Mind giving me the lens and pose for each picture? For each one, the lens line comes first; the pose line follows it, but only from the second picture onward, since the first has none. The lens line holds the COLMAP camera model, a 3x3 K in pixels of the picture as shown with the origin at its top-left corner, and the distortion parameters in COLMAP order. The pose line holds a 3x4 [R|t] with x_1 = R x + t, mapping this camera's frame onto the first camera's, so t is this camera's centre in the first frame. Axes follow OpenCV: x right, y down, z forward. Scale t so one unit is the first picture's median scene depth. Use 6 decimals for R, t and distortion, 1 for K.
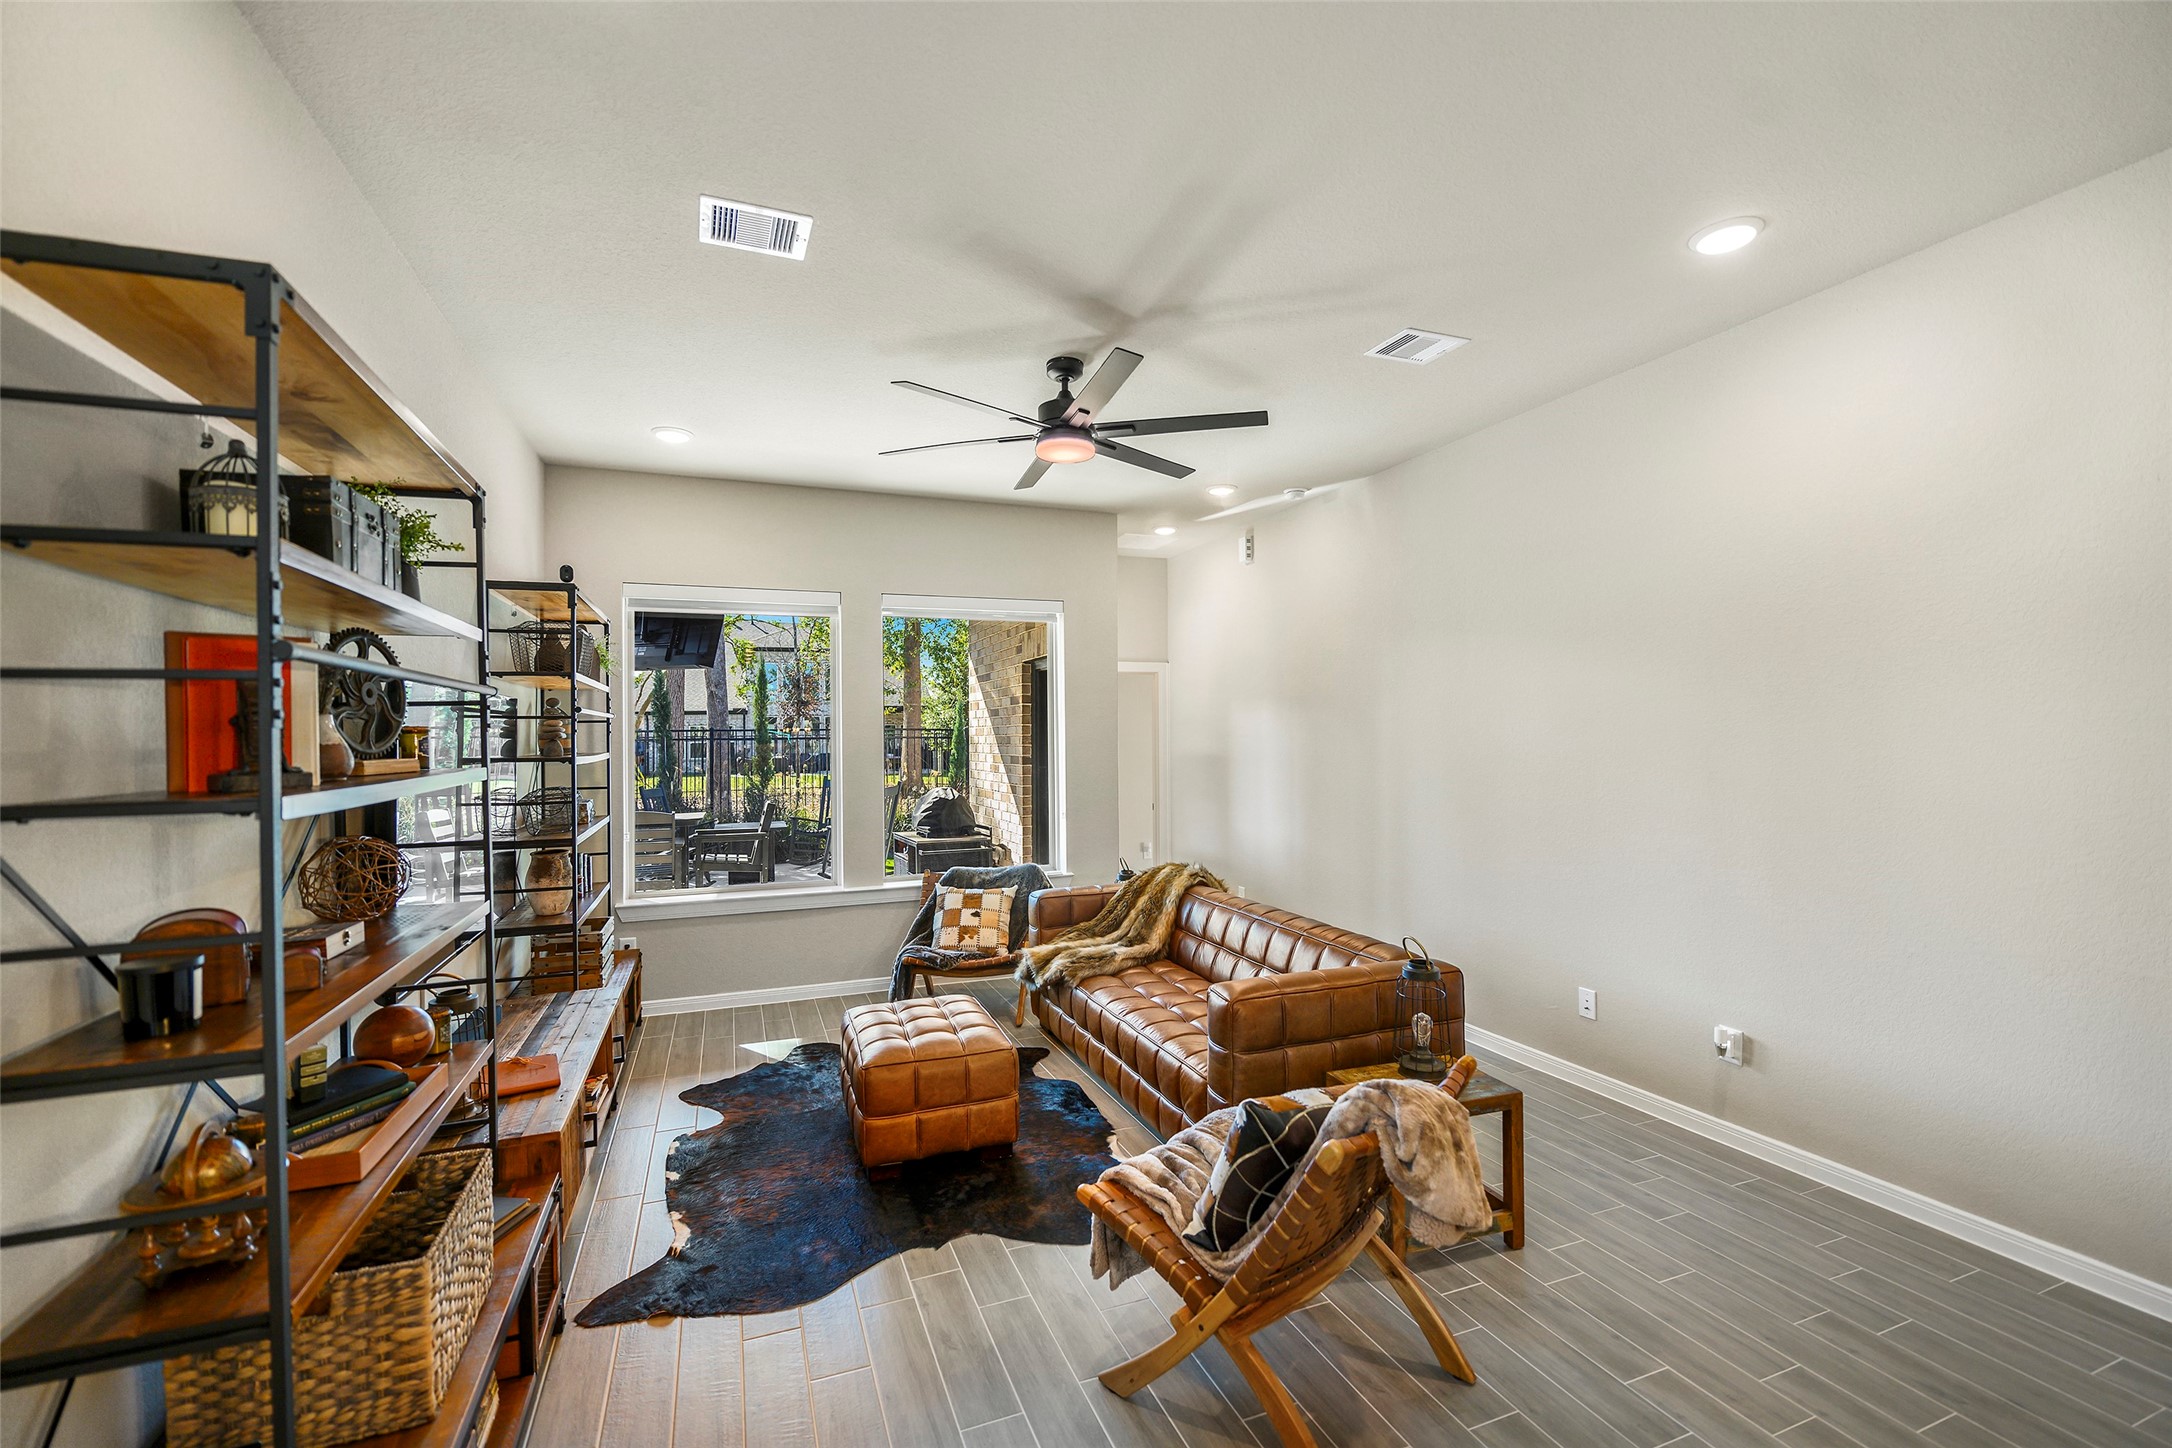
lens RADIAL K [[925.7, 0, 1086.0], [0, 925.7, 724.0], [0, 0, 1]] dist [0.000926, 0.000055]
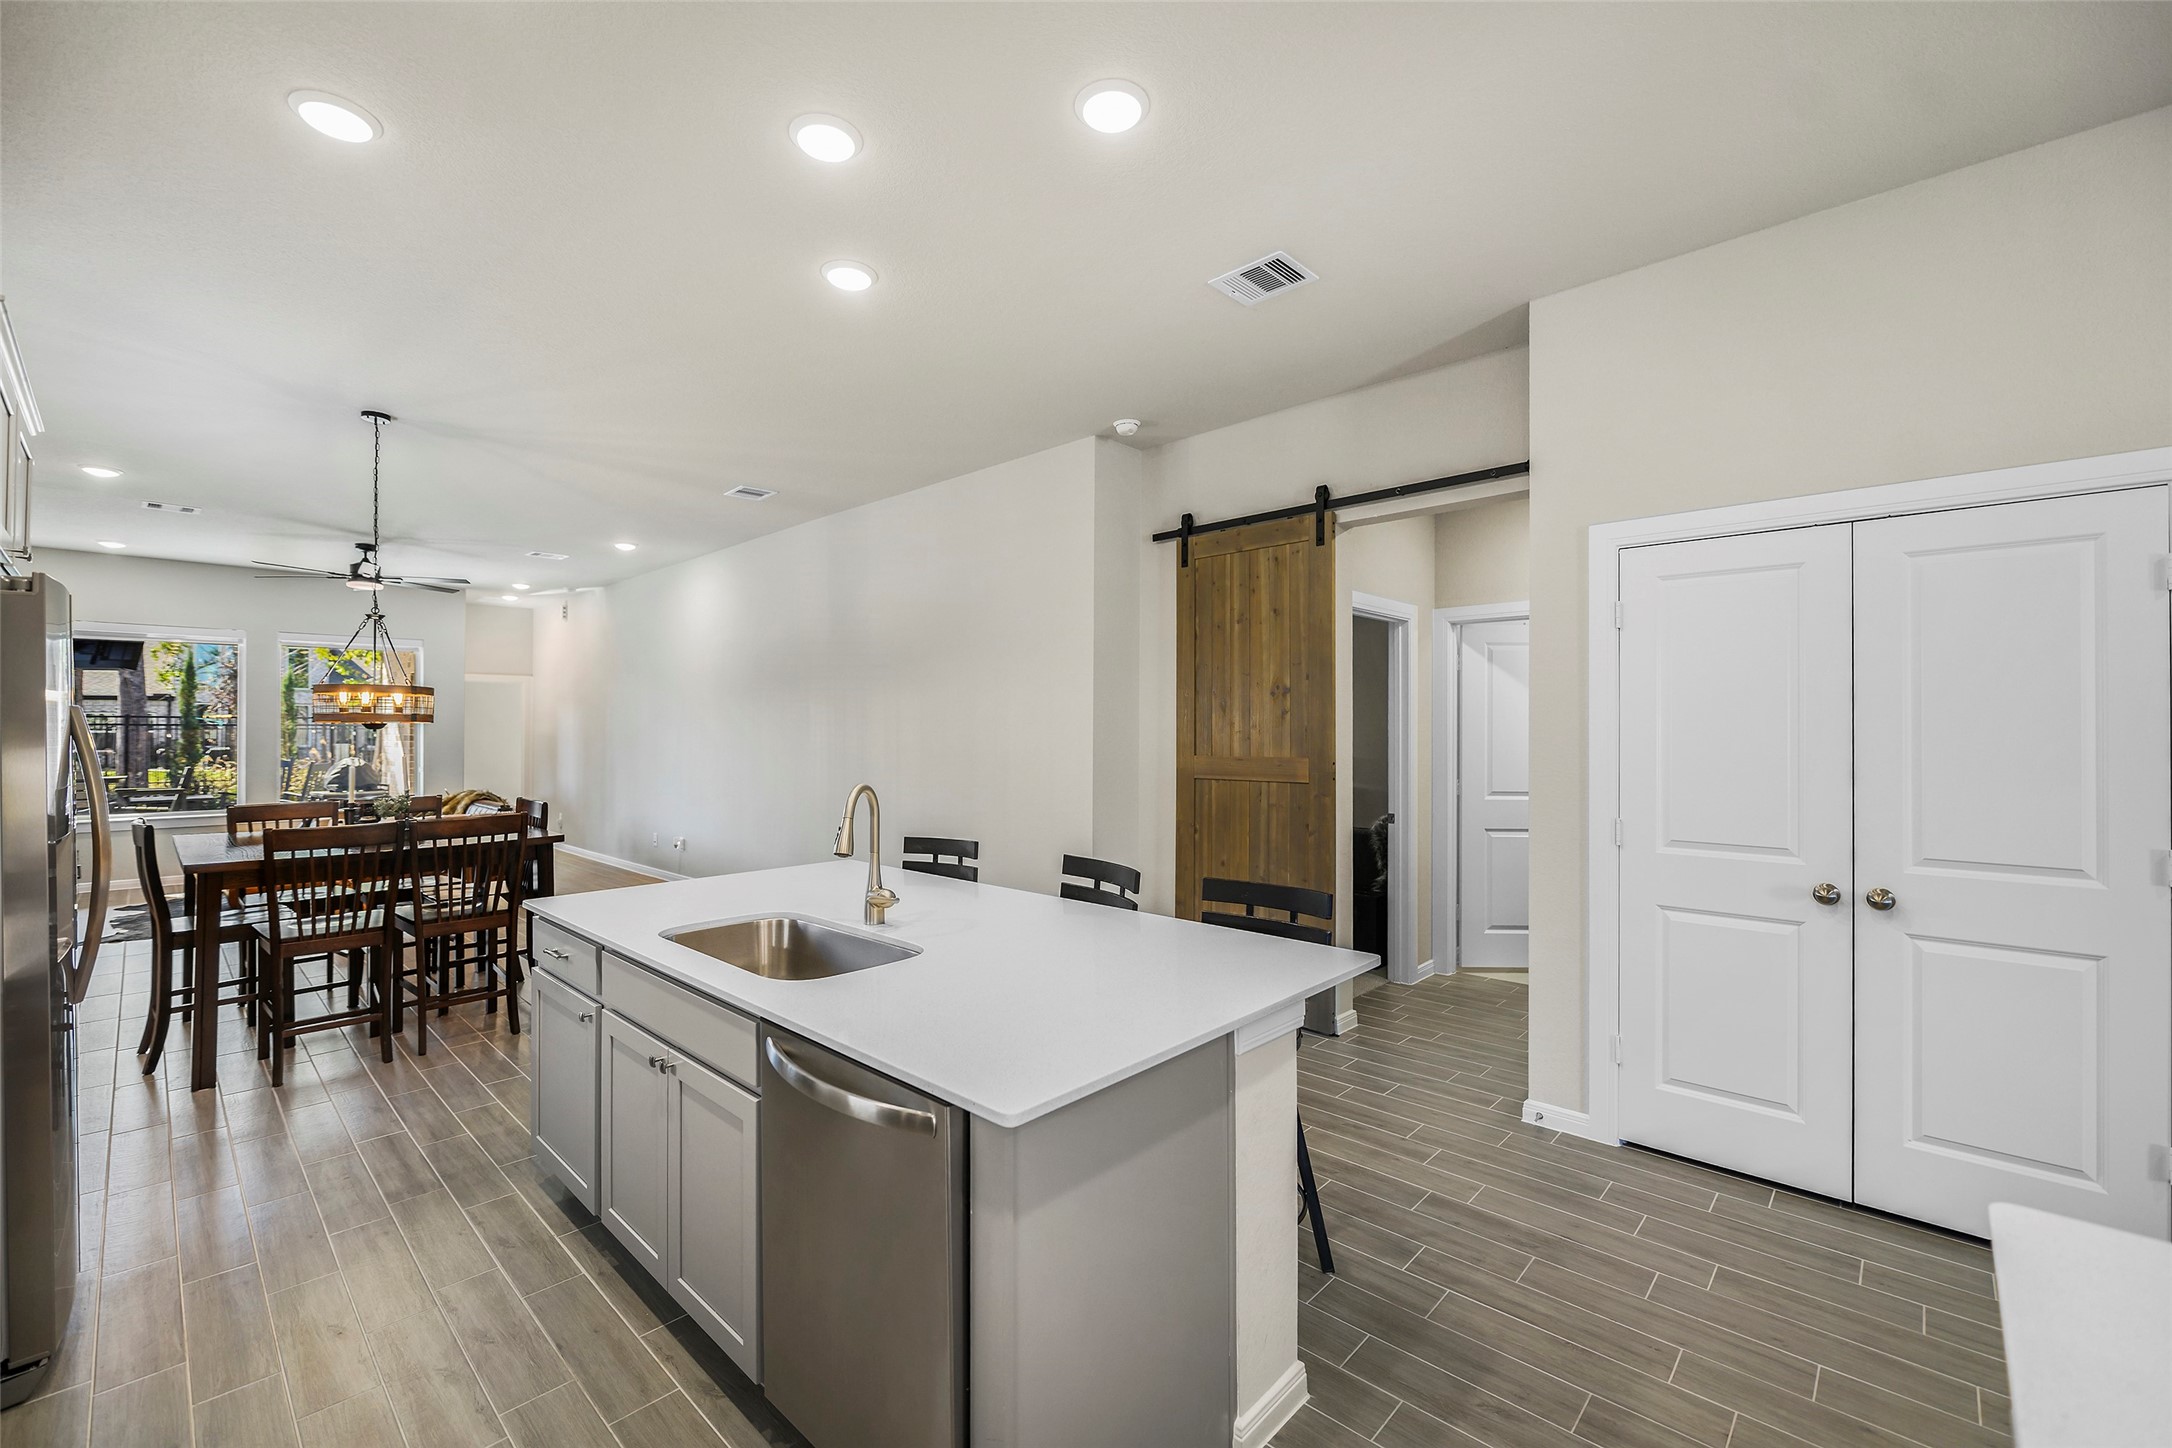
lens RADIAL K [[886.4, 0, 1086.0], [0, 886.4, 724.0], [0, 0, 1]] dist [-0.000848, -0.000184]
pose [[0.901391, 0.008724, 0.432918, 0.487040], [-0.011431, 0.999928, 0.003650, -0.002807], [-0.432855, -0.008239, 0.901426, -1.285196]]
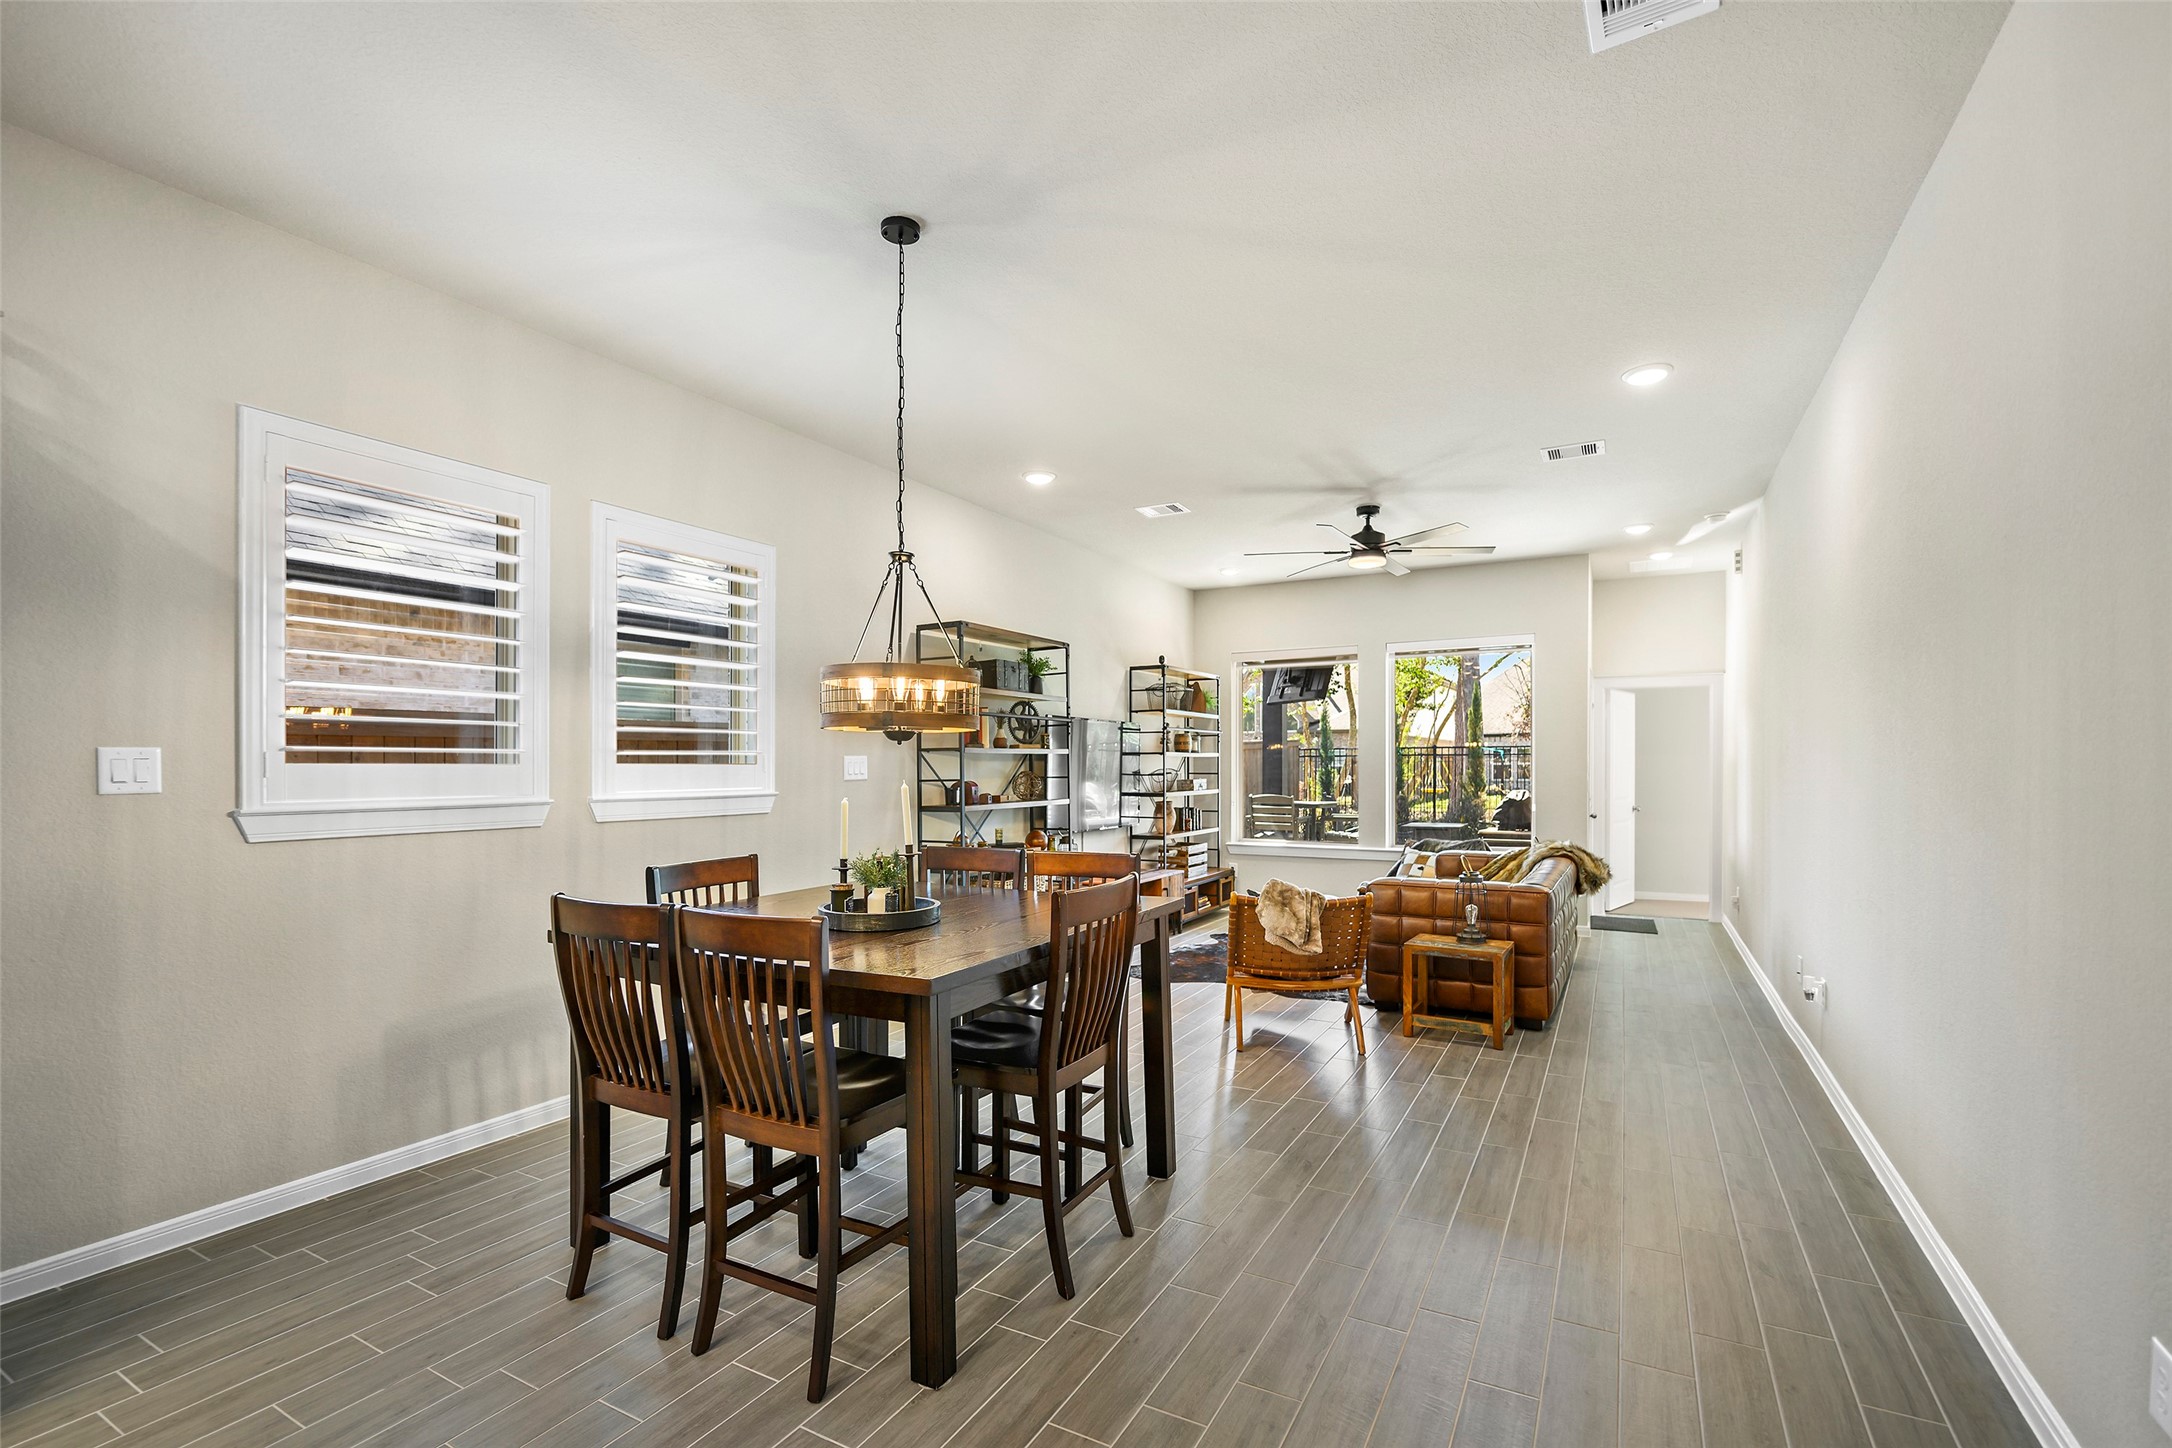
lens RADIAL K [[973.8, 0, 1088.2], [0, 973.8, 747.1], [0, 0, 1]] dist [-0.000814, -0.000055]
pose [[0.638865, -0.006193, -0.769294, 0.796425], [0.006508, 0.999975, -0.002645, 0.024488], [0.769291, -0.003317, 0.638890, -0.382795]]
